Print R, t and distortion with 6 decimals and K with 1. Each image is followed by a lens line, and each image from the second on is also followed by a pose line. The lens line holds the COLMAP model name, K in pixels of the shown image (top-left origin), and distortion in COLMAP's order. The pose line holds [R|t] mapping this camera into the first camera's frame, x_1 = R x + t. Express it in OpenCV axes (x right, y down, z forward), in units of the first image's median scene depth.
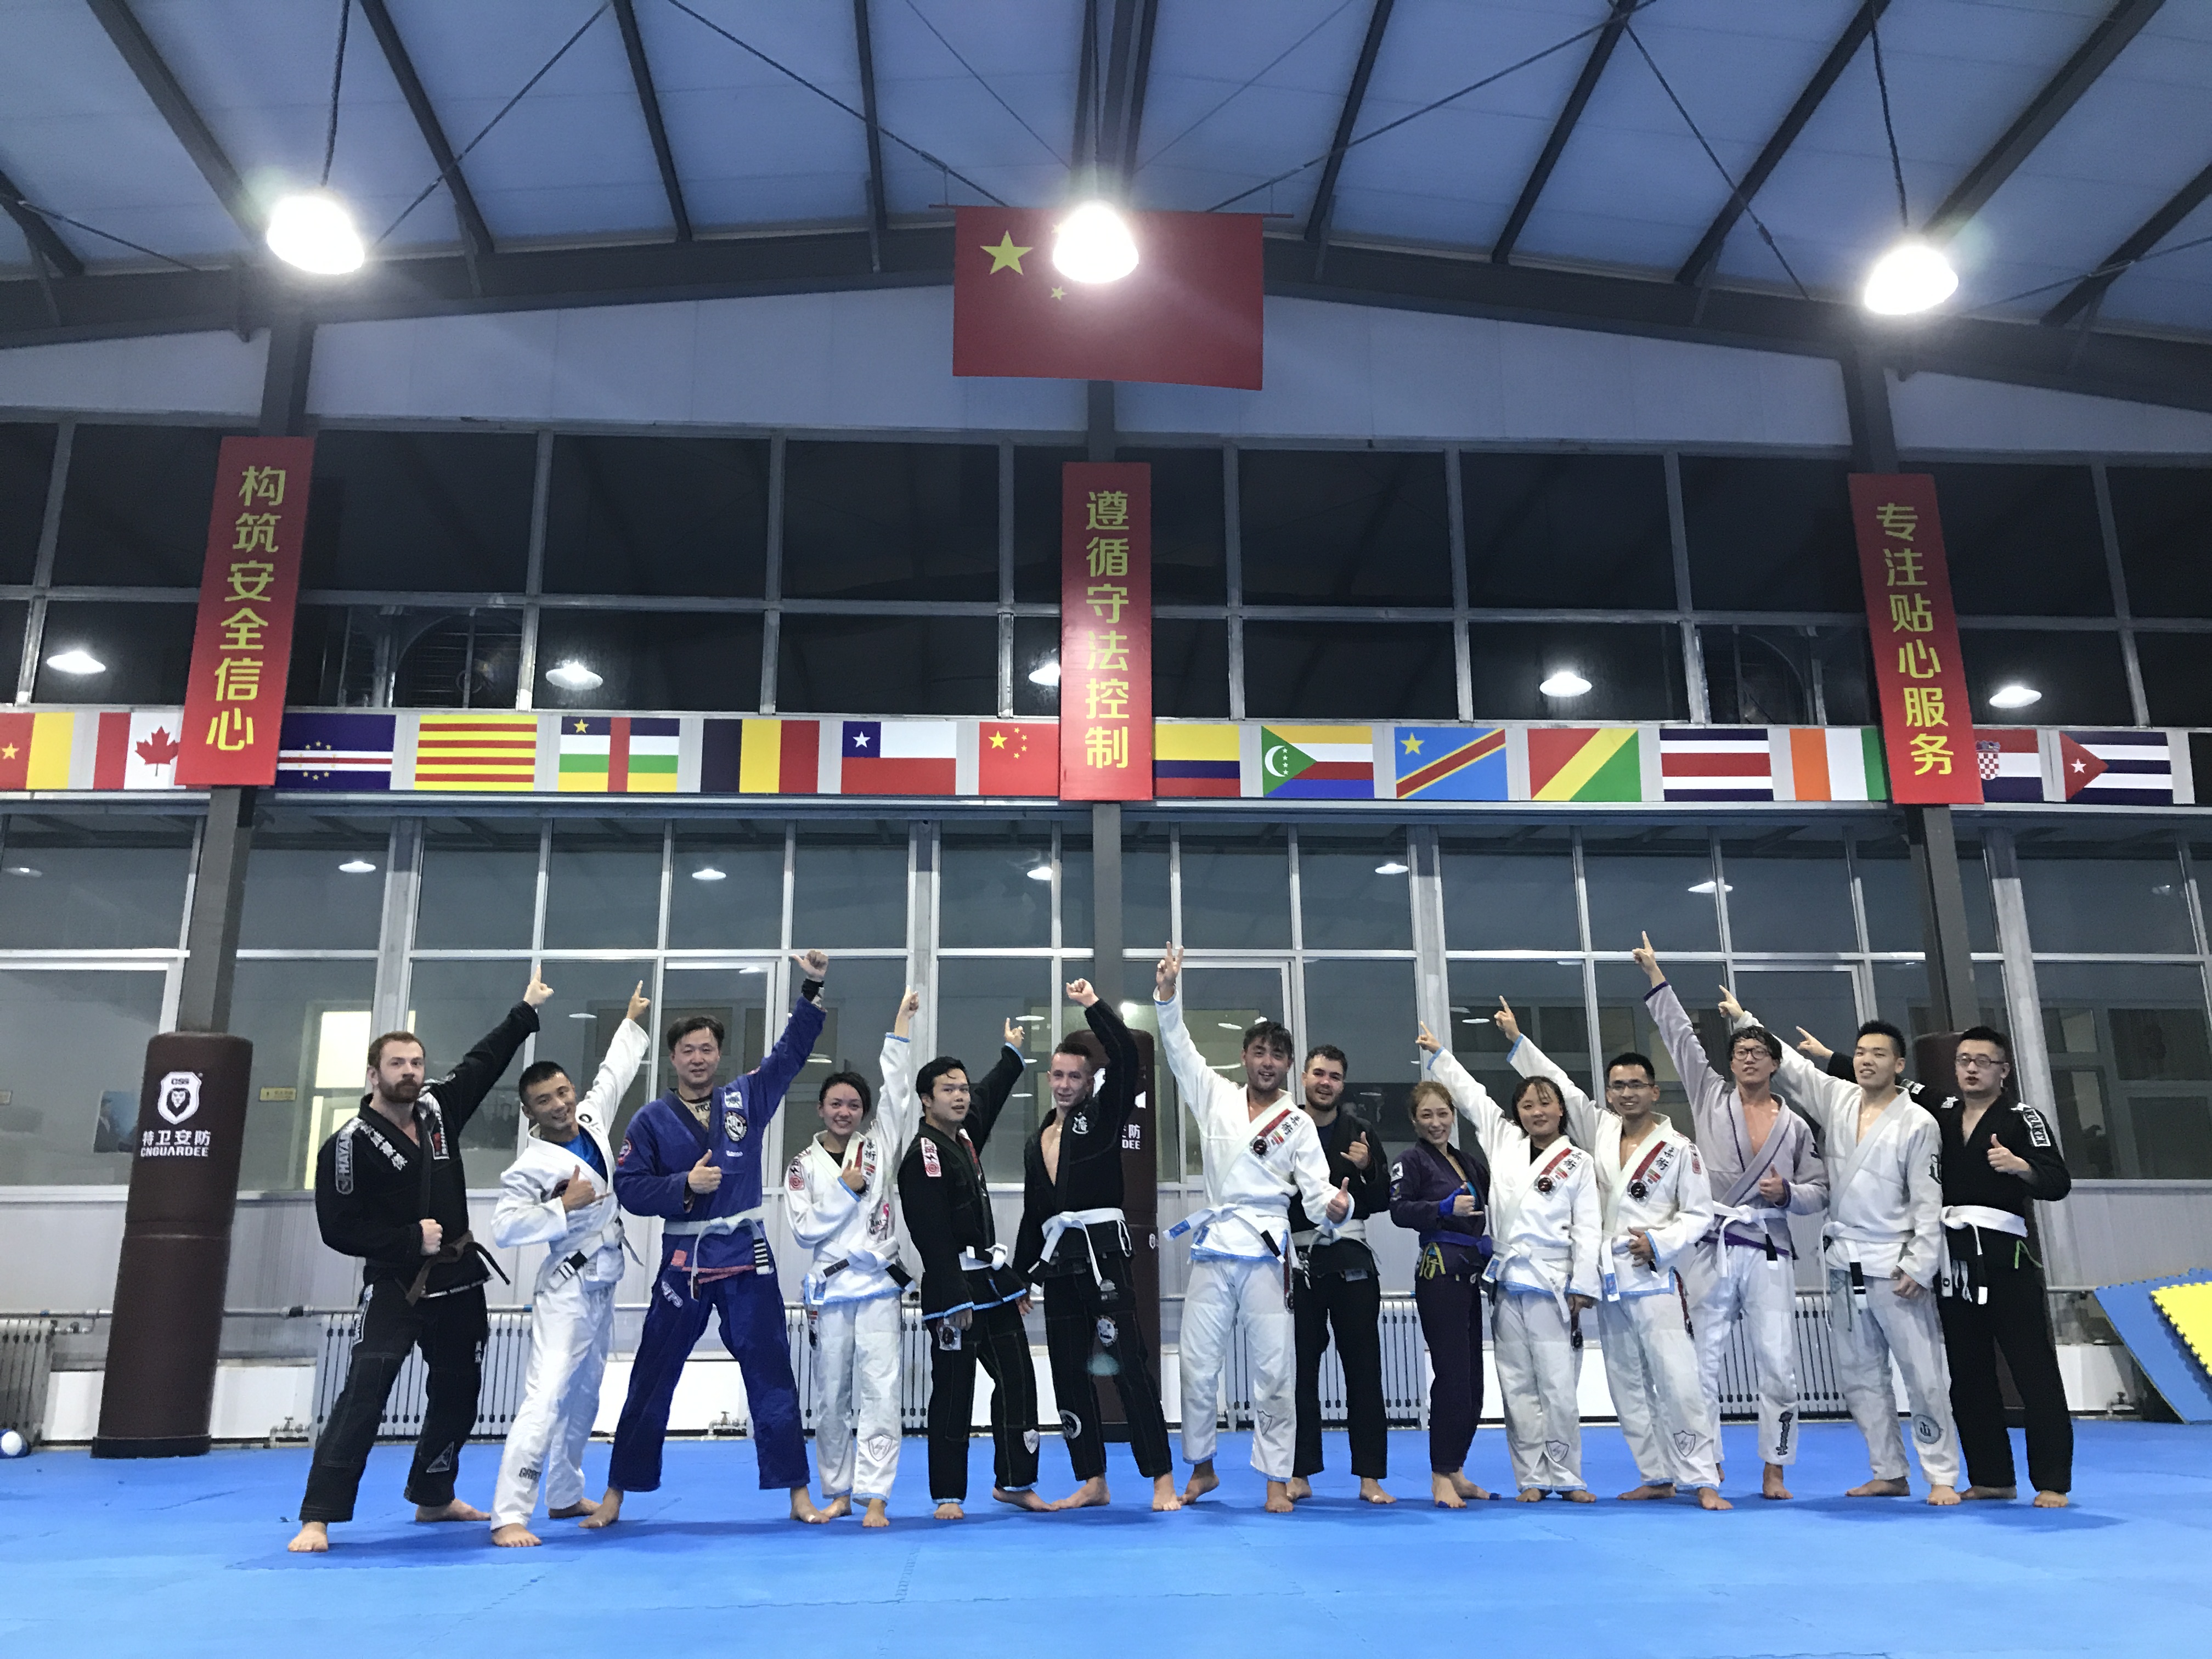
lens RADIAL K [[1798.9, 0, 1106.0], [0, 1798.9, 829.5], [0, 0, 1]] dist [-0.052922, 0.158559]
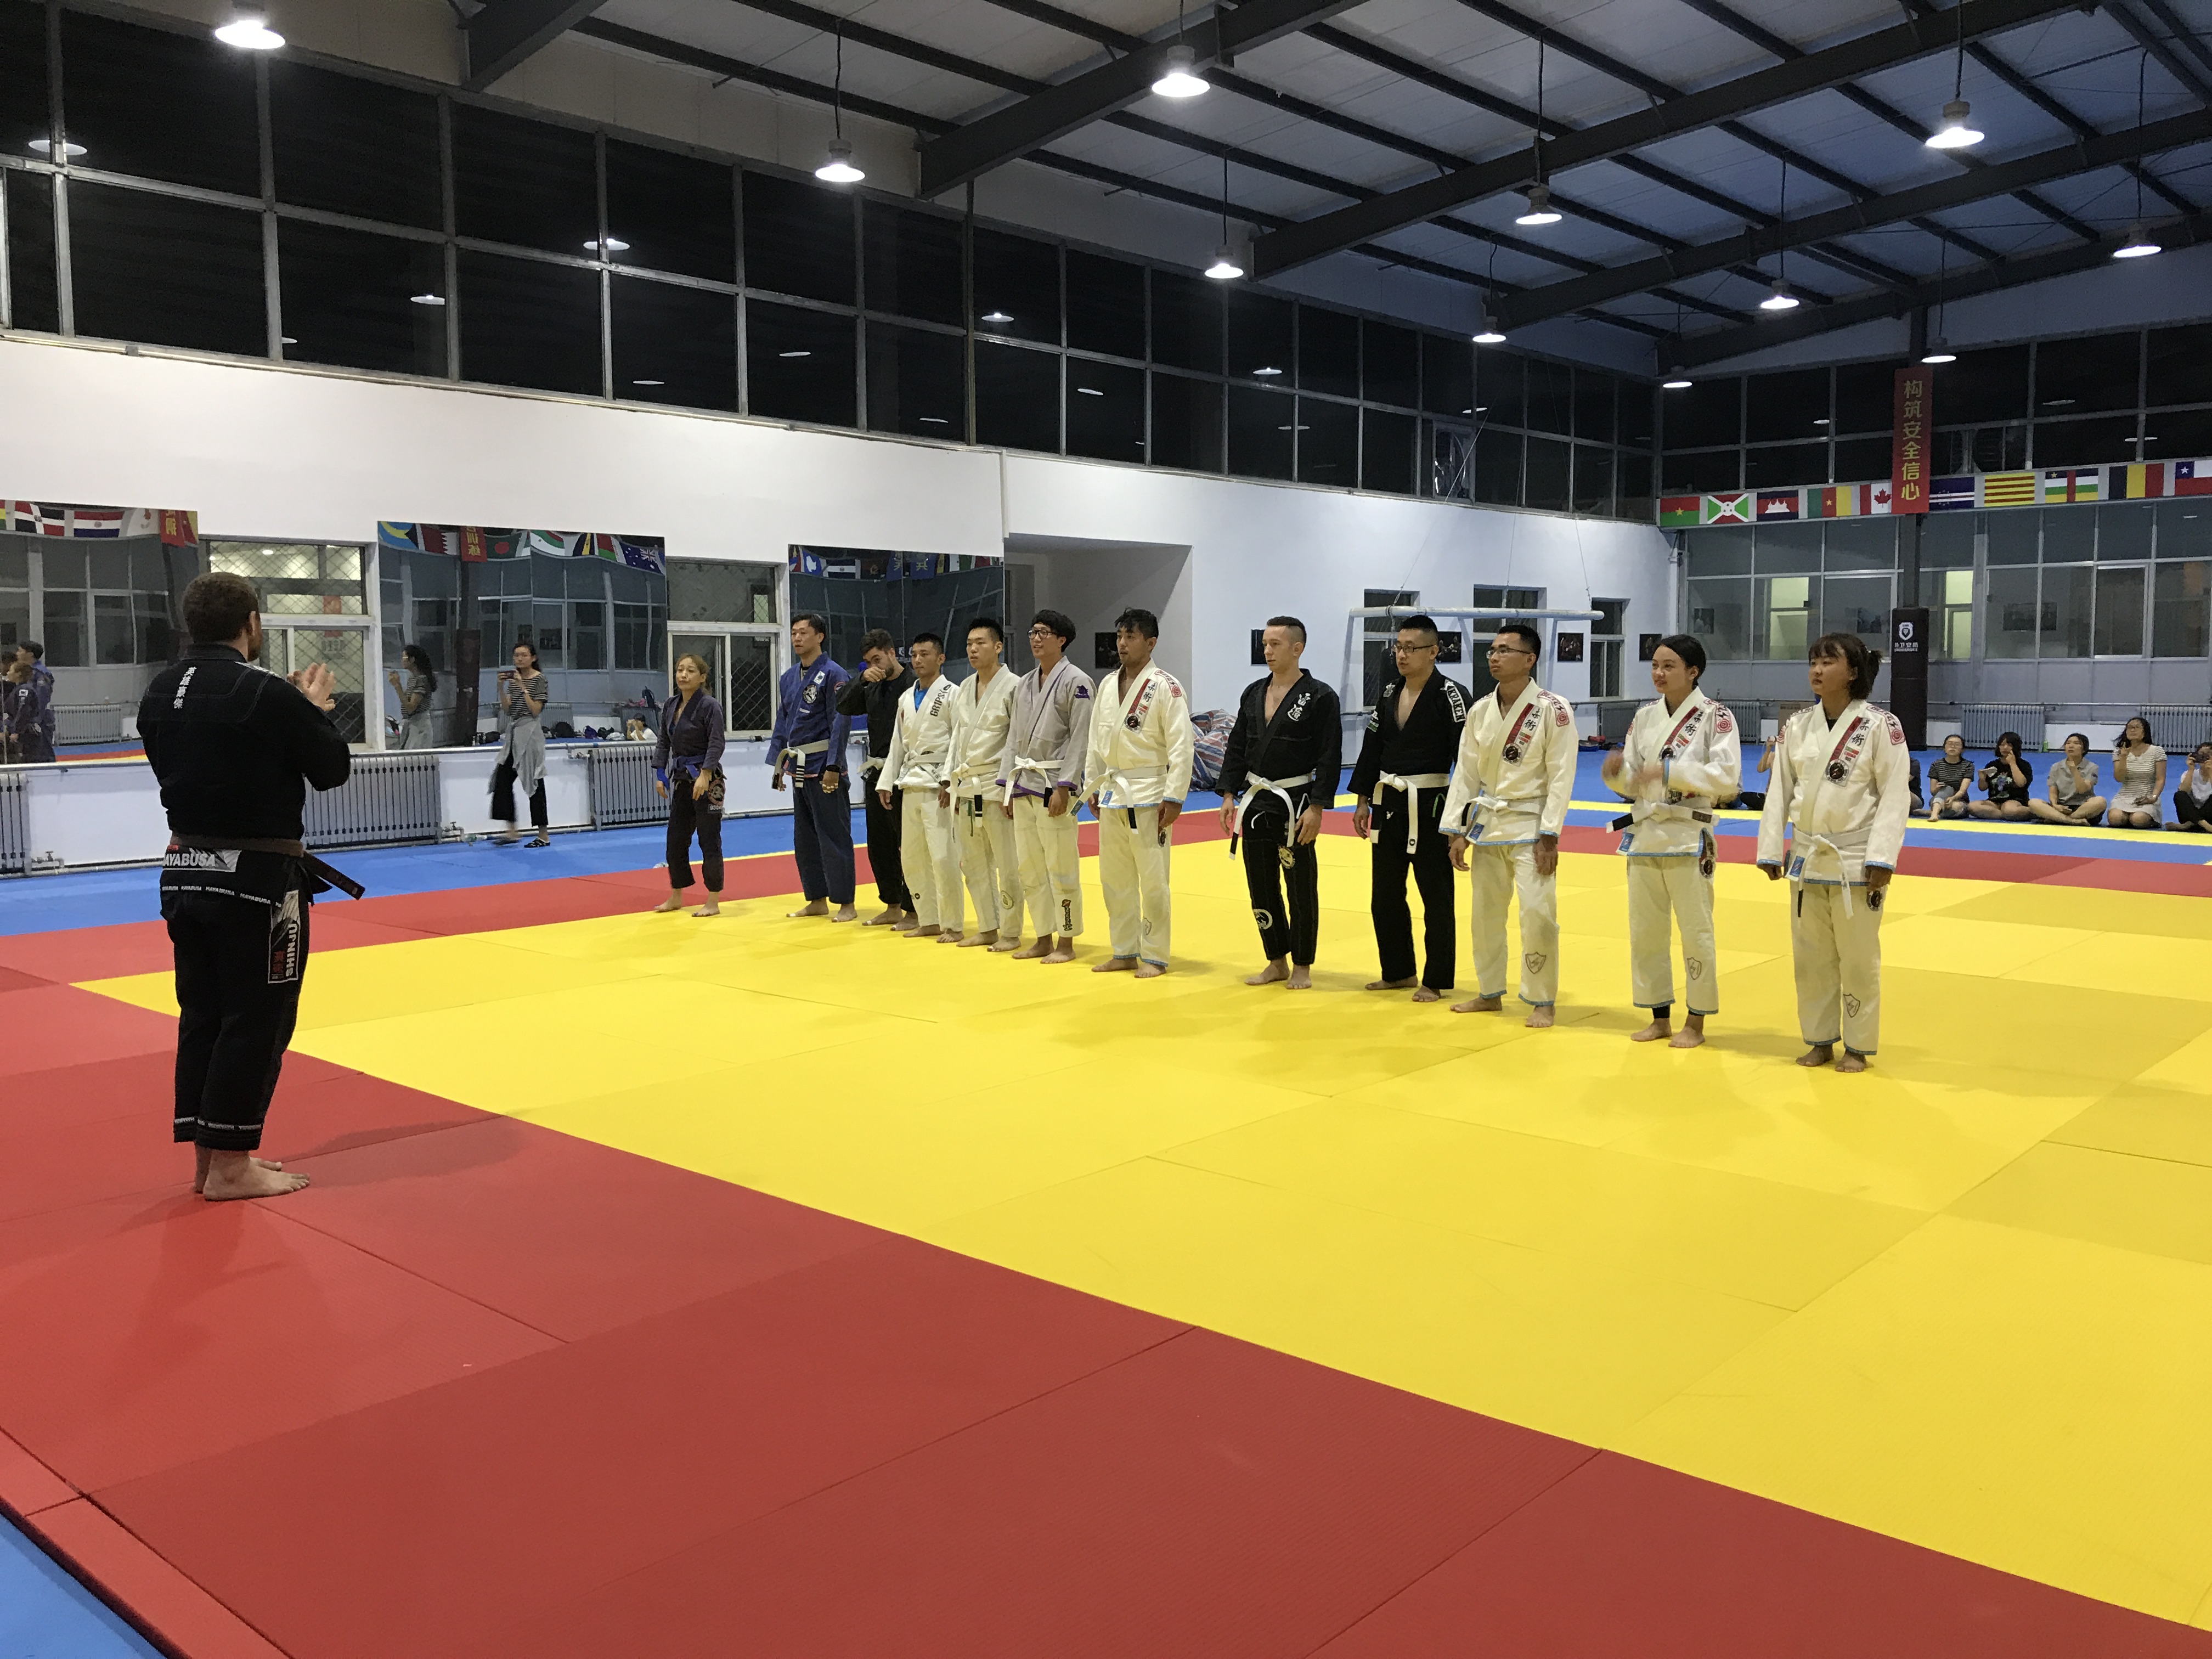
lens RADIAL K [[1798.9, 0, 1106.0], [0, 1798.9, 829.5], [0, 0, 1]] dist [-0.052922, 0.158559]
pose [[0.673988, 0.057564, -0.736496, 0.683593], [0.199355, 0.945800, 0.256358, -0.493925], [0.711335, -0.319607, 0.625982, -1.646631]]
